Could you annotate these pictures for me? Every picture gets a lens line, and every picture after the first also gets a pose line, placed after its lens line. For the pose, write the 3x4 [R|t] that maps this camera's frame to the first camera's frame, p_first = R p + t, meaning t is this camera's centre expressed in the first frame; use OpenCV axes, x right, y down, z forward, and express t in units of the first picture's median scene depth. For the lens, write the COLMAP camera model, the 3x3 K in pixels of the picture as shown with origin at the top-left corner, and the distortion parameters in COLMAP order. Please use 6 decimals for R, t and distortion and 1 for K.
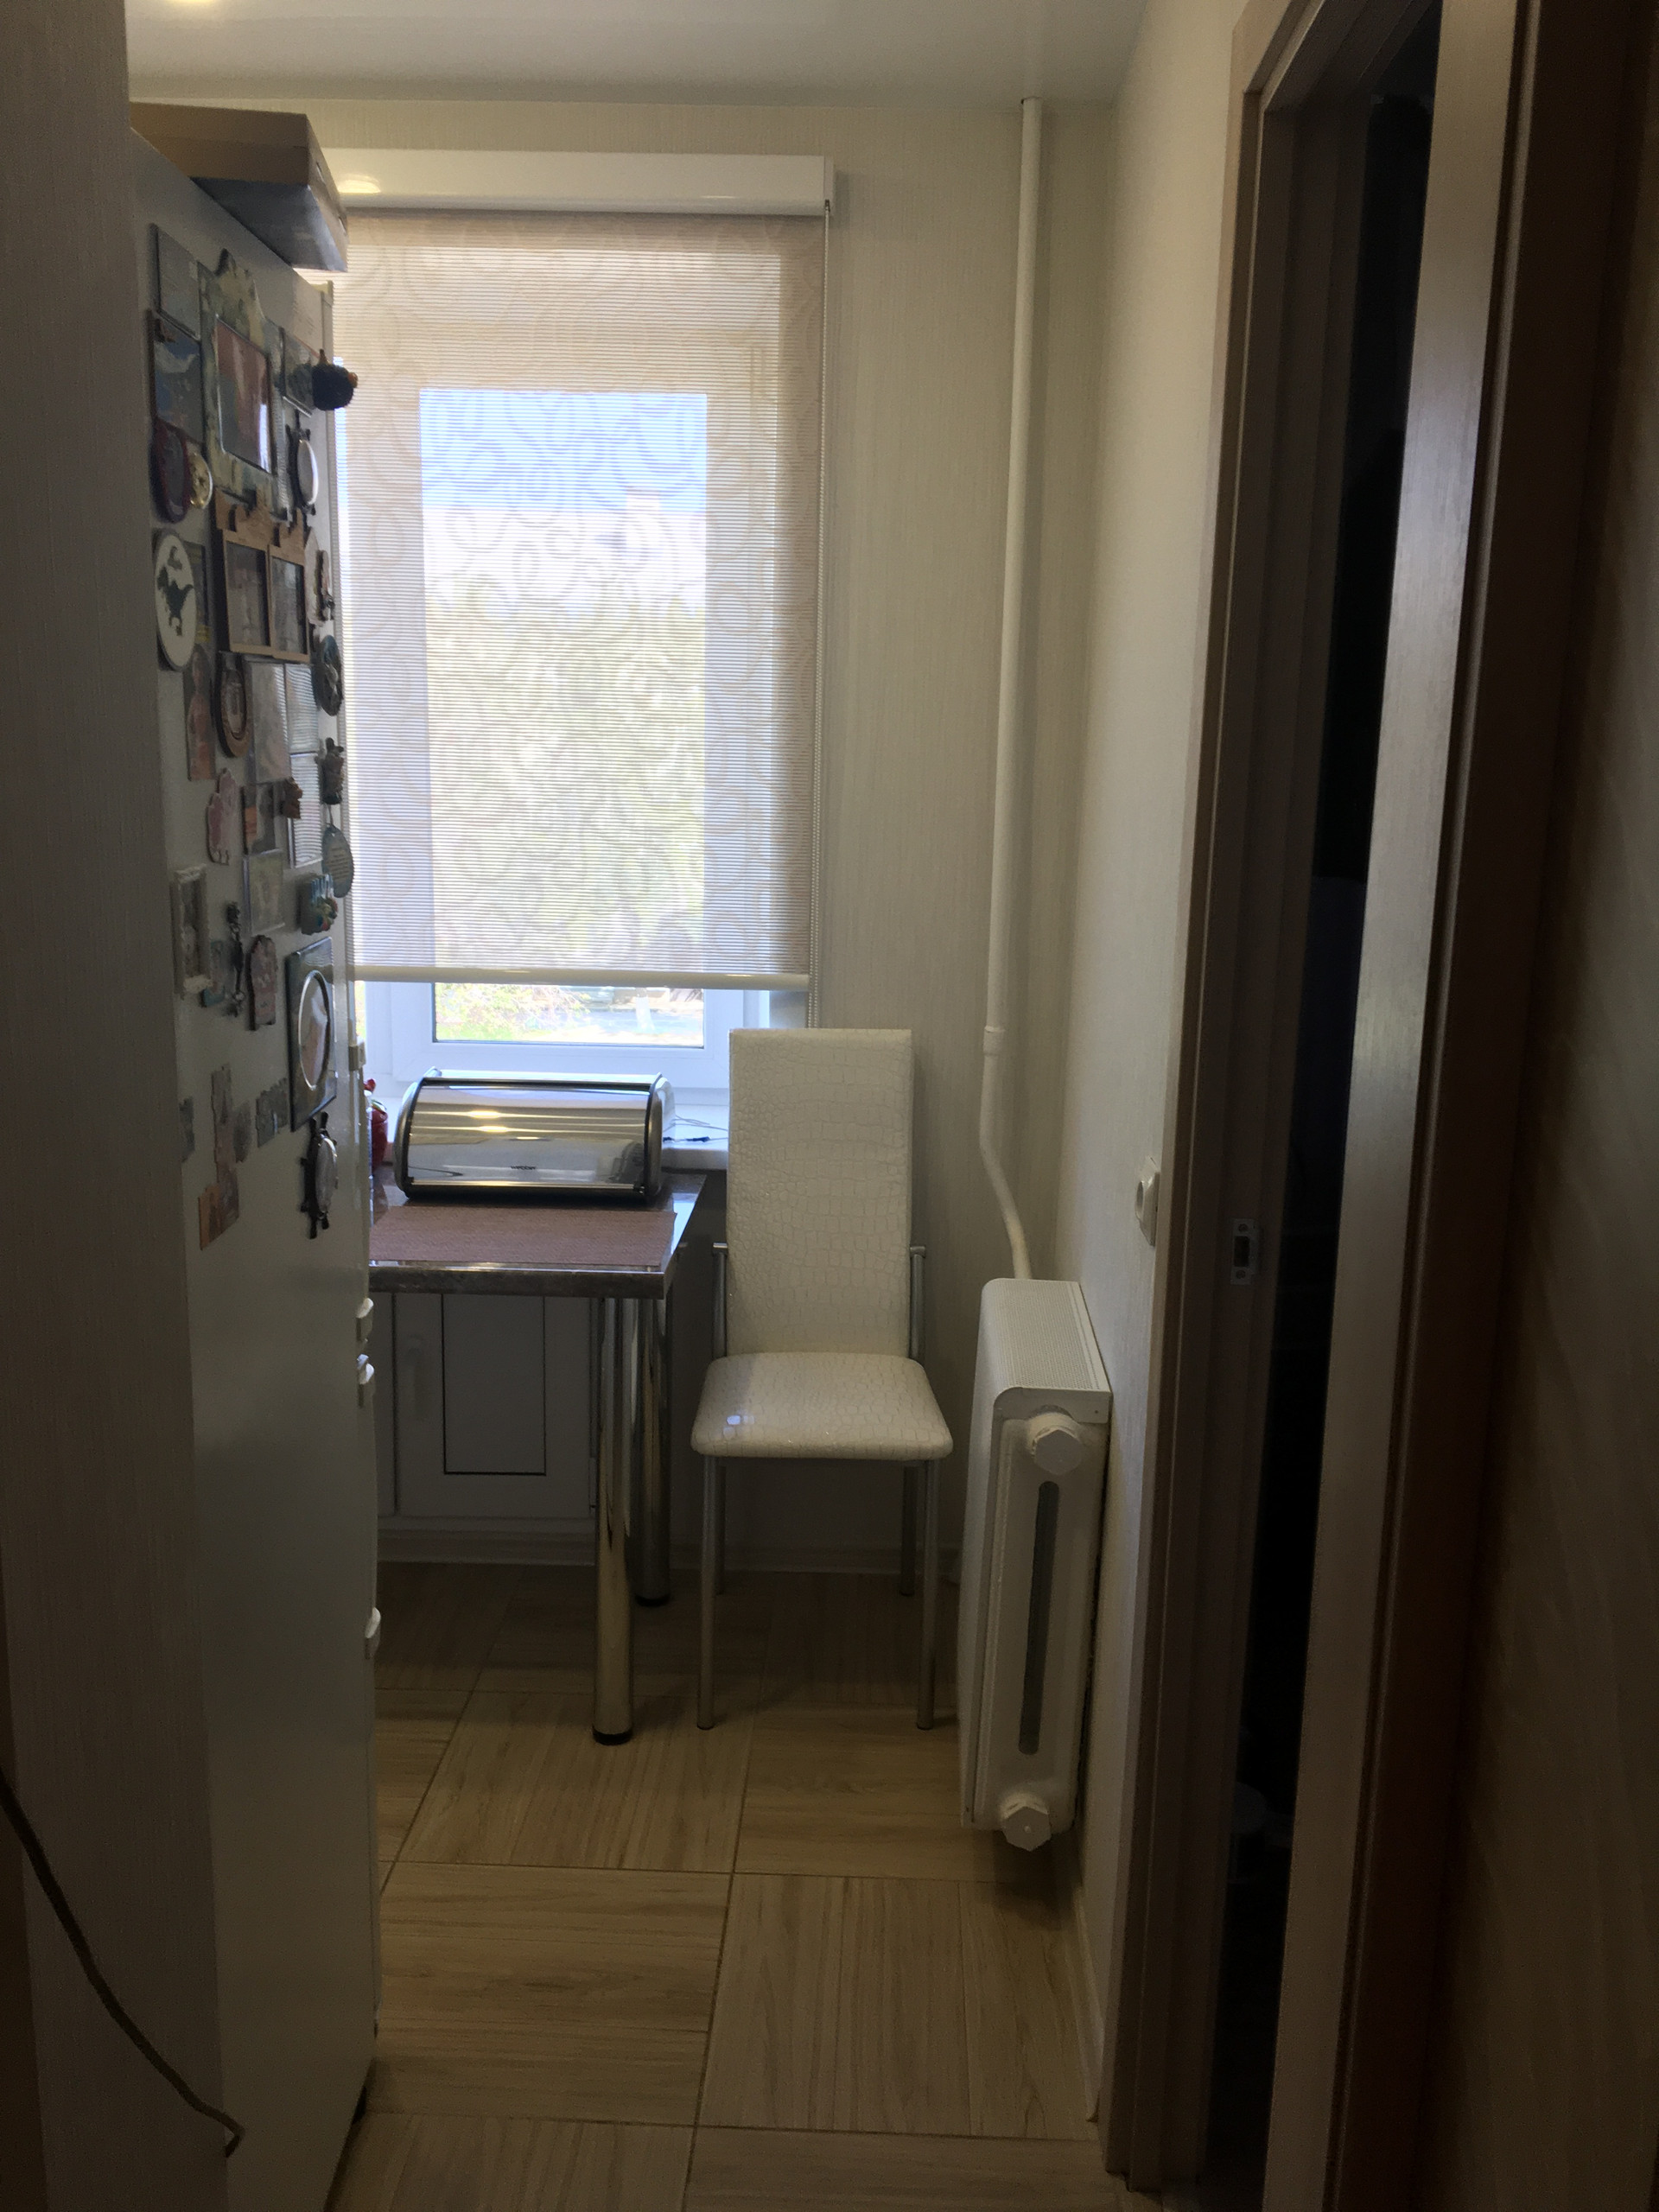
lens RADIAL K [[1888.3, 0, 839.2], [0, 1888.3, 1119.6], [0, 0, 1]] dist [0.075225, -0.106033]
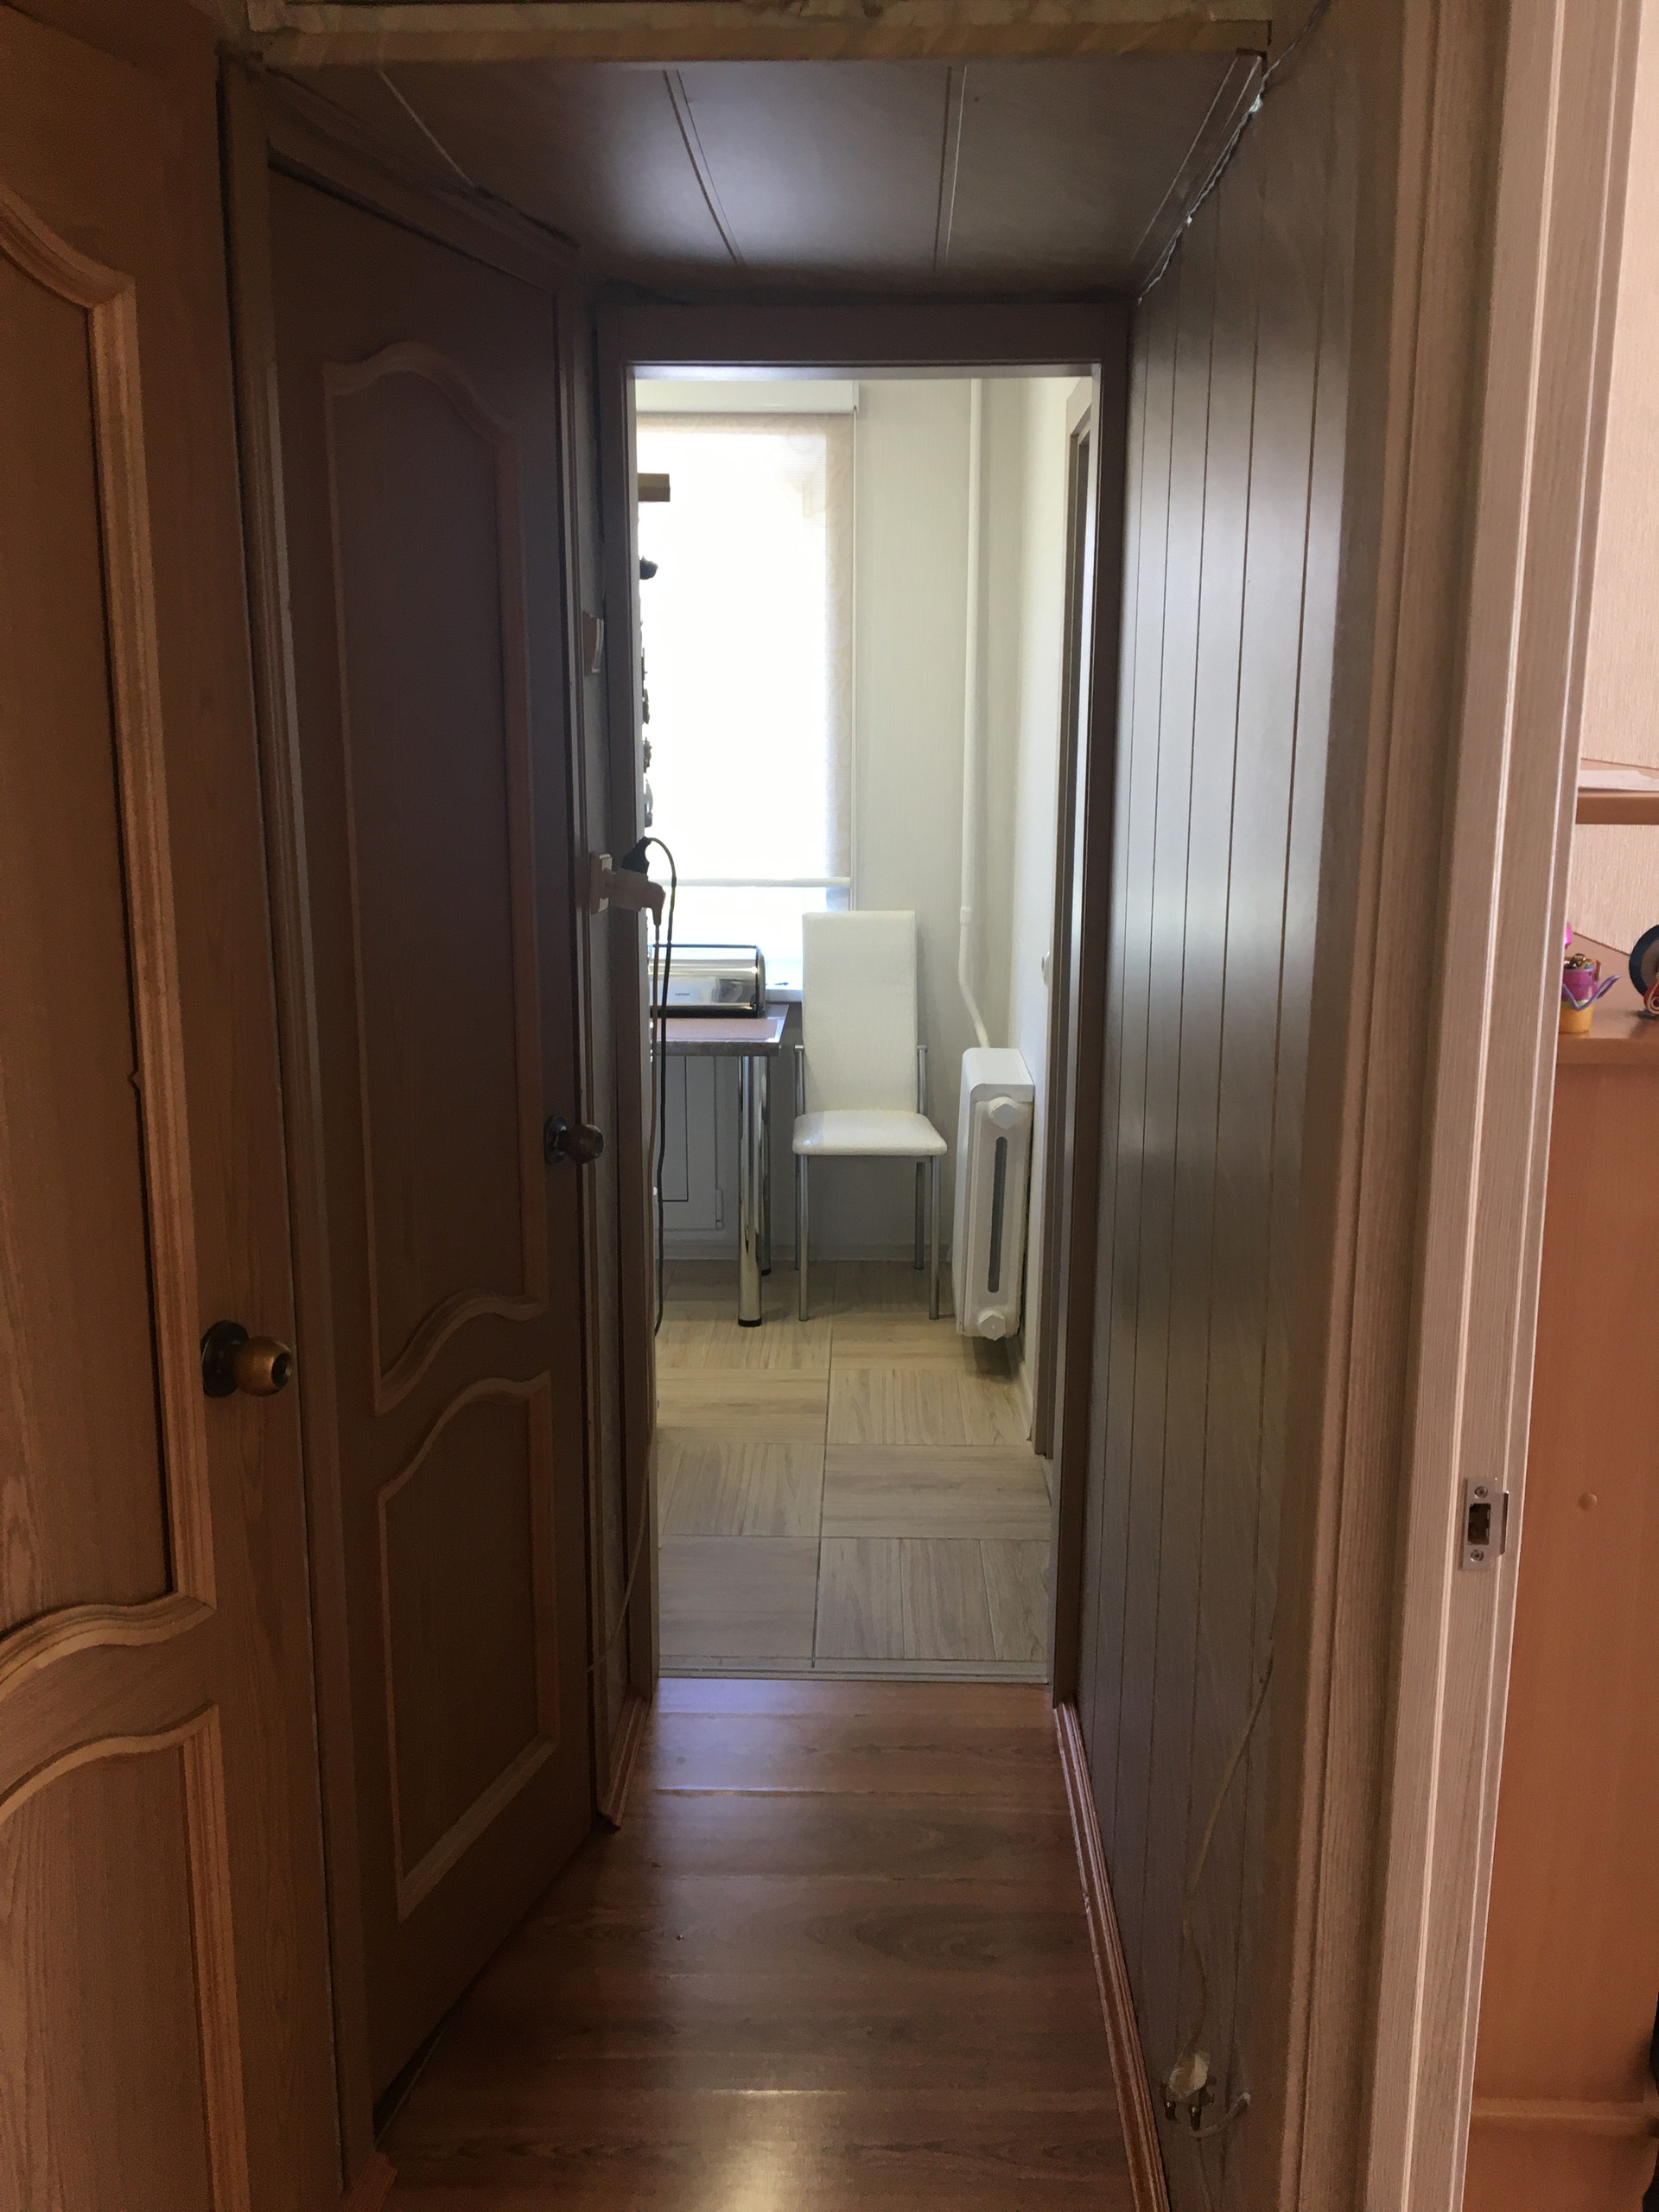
lens RADIAL K [[1888.3, 0, 836.7], [0, 1888.3, 1114.9], [0, 0, 1]] dist [0.075225, -0.106033]
pose [[0.999677, -0.022792, 0.011244, -0.053559], [0.022721, 0.999722, 0.006365, 0.122425], [-0.011386, -0.006108, 0.999917, -0.647880]]
